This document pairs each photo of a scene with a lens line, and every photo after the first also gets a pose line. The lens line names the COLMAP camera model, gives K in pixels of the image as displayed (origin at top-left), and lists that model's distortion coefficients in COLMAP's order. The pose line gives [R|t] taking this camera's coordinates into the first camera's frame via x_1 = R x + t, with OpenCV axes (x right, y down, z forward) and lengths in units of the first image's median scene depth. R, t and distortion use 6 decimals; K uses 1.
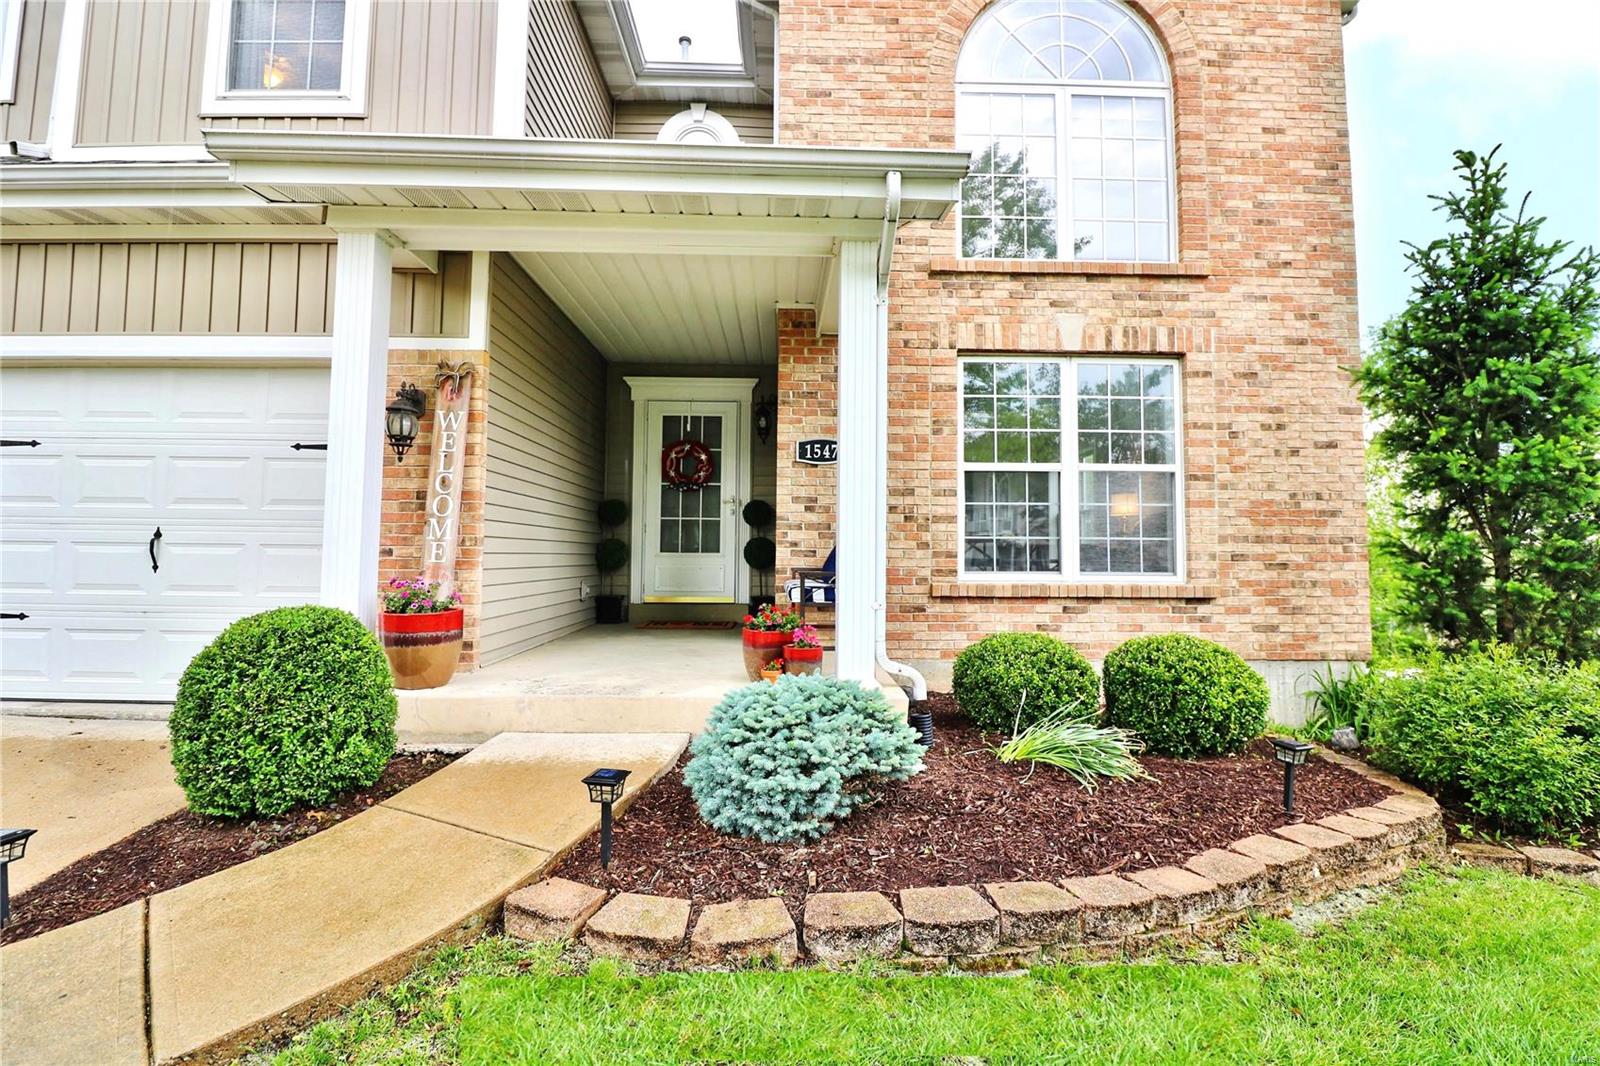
lens RADIAL K [[755.0, 0, 800.6], [0, 755.0, 523.7], [0, 0, 1]] dist [-0.014122, -0.002147]
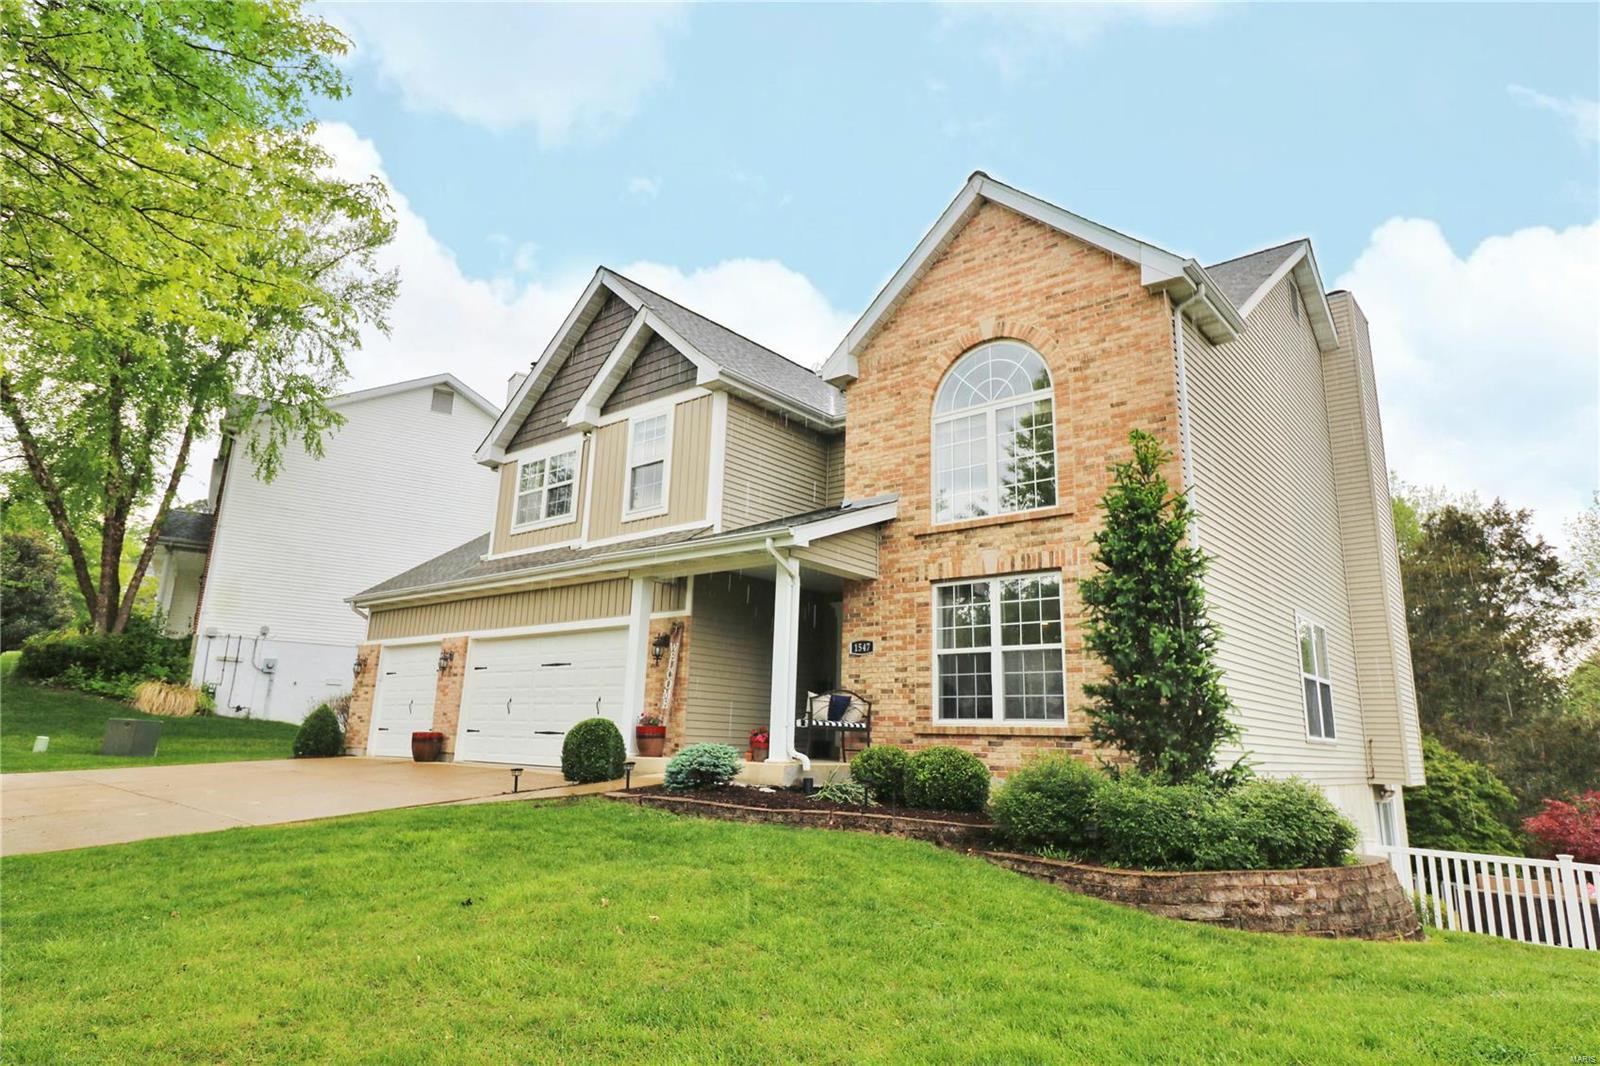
lens RADIAL K [[931.4, 0, 800.2], [0, 931.4, 528.3], [0, 0, 1]] dist [0.004167, -0.000026]
pose [[0.747603, -0.135302, -0.650217, 1.327867], [0.007225, 0.980627, -0.195750, 0.052603], [0.664106, 0.141645, 0.734098, -0.691531]]
